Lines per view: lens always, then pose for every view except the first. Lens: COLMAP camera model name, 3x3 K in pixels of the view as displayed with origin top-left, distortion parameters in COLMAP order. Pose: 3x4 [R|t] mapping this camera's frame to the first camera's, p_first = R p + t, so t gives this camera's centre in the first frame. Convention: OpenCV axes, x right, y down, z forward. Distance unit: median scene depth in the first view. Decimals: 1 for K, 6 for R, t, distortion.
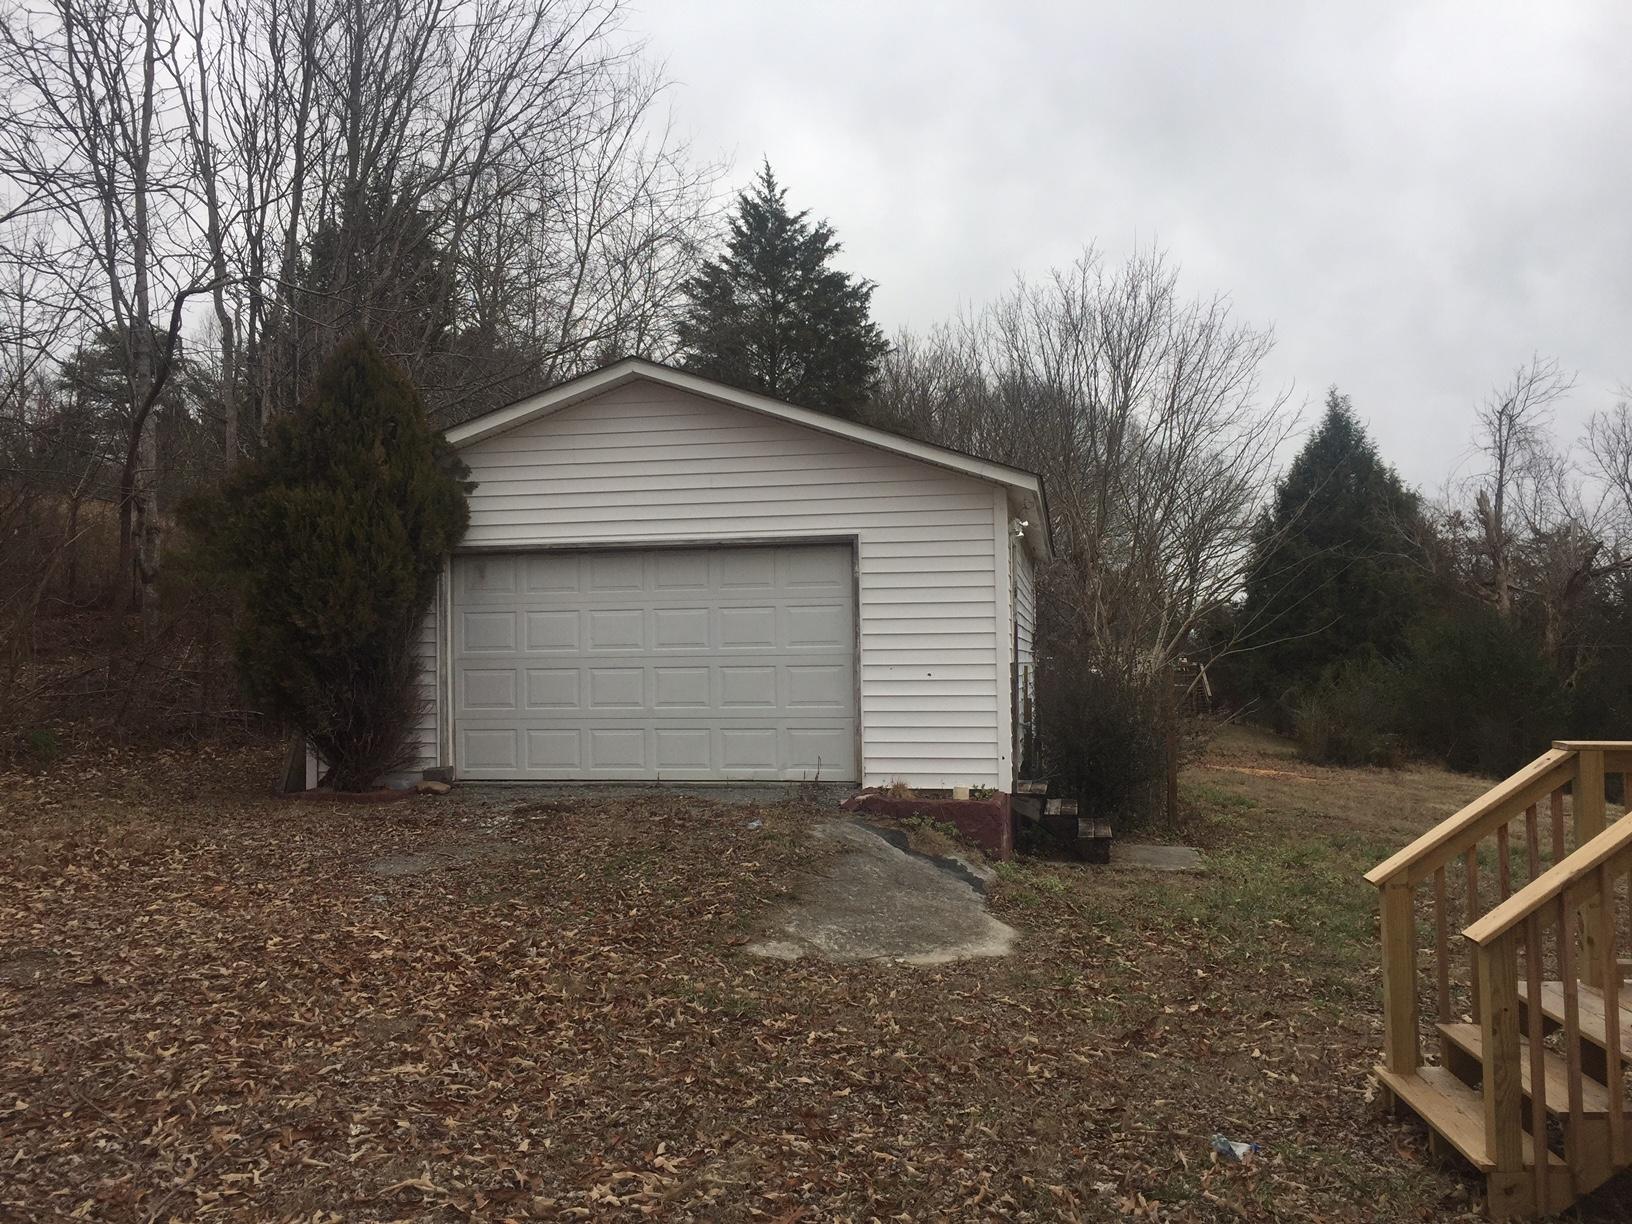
lens RADIAL K [[1403.3, 0, 816.8], [0, 1403.3, 612.6], [0, 0, 1]] dist [0.076665, -0.101179]
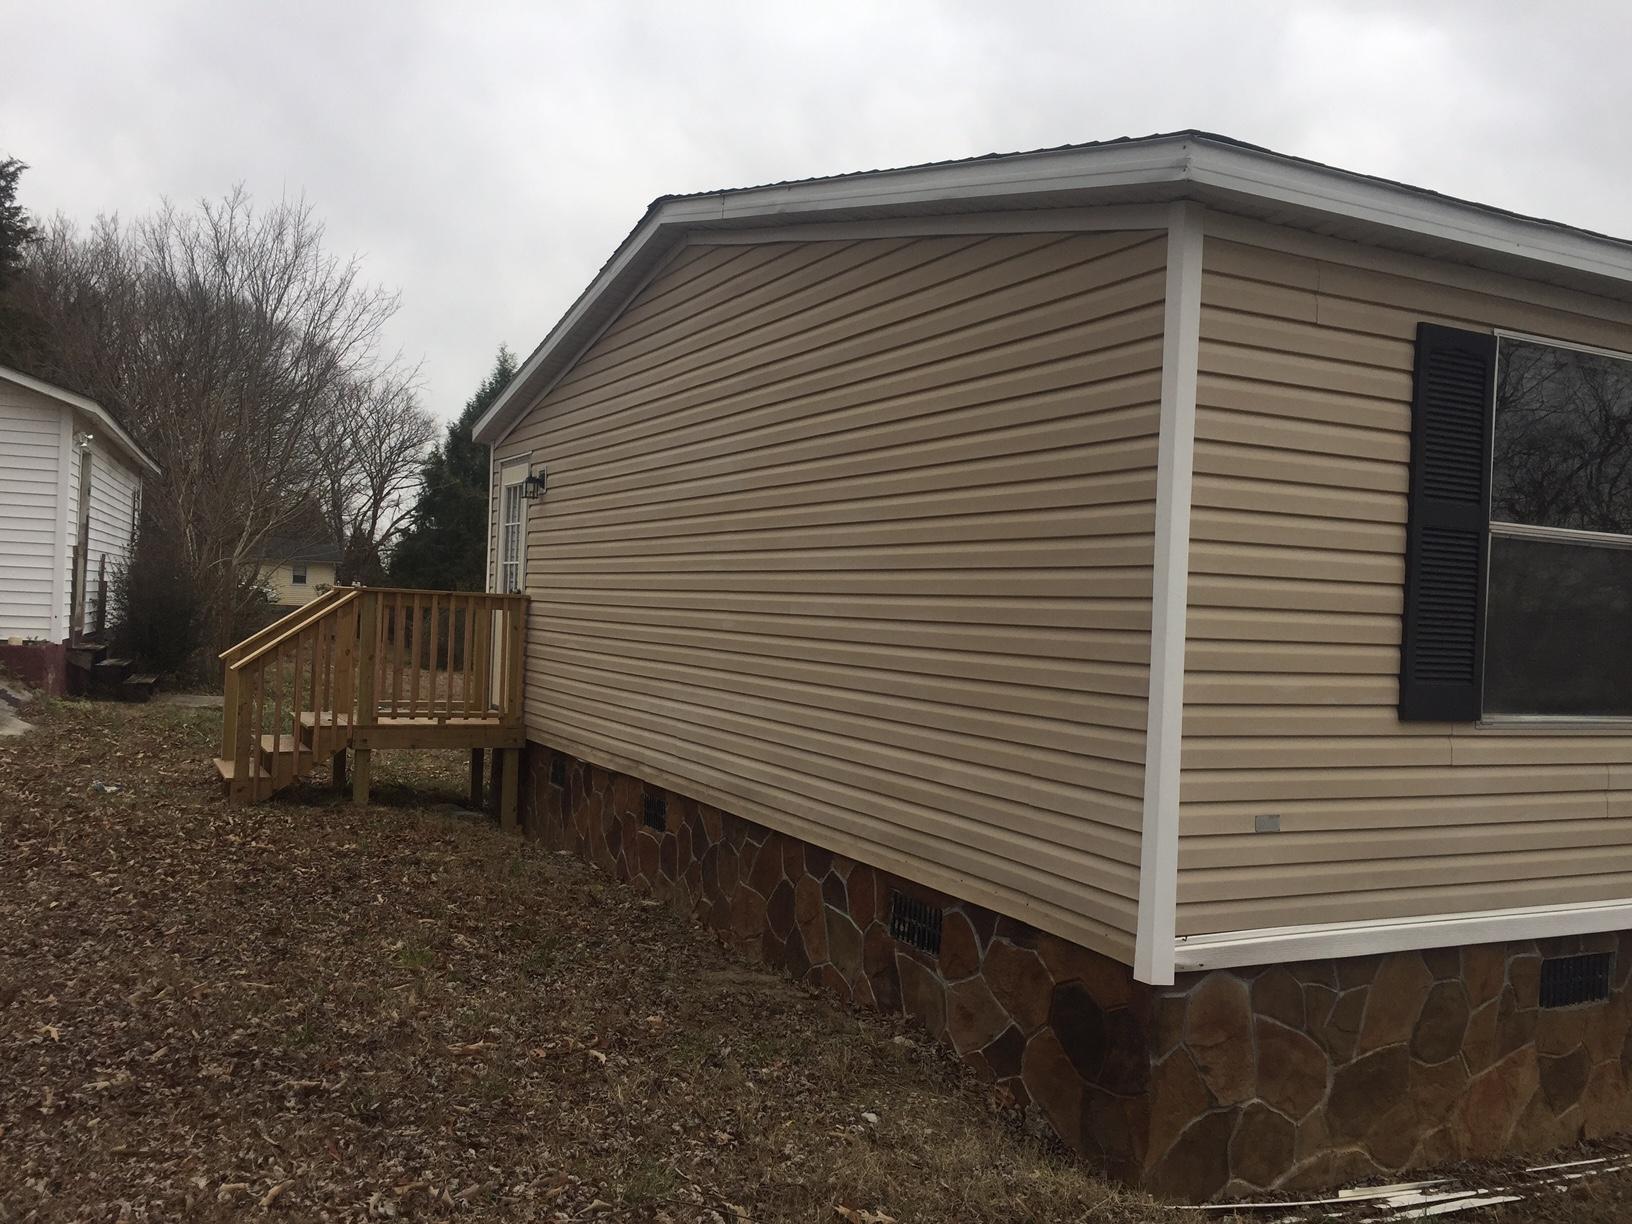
lens RADIAL K [[1403.3, 0, 816.2], [0, 1403.3, 604.3], [0, 0, 1]] dist [0.076665, -0.101179]
pose [[0.852522, 0.048324, 0.520452, 0.018296], [-0.069846, 0.997319, 0.021809, 0.005690], [-0.518003, -0.054944, 0.853612, -0.180483]]
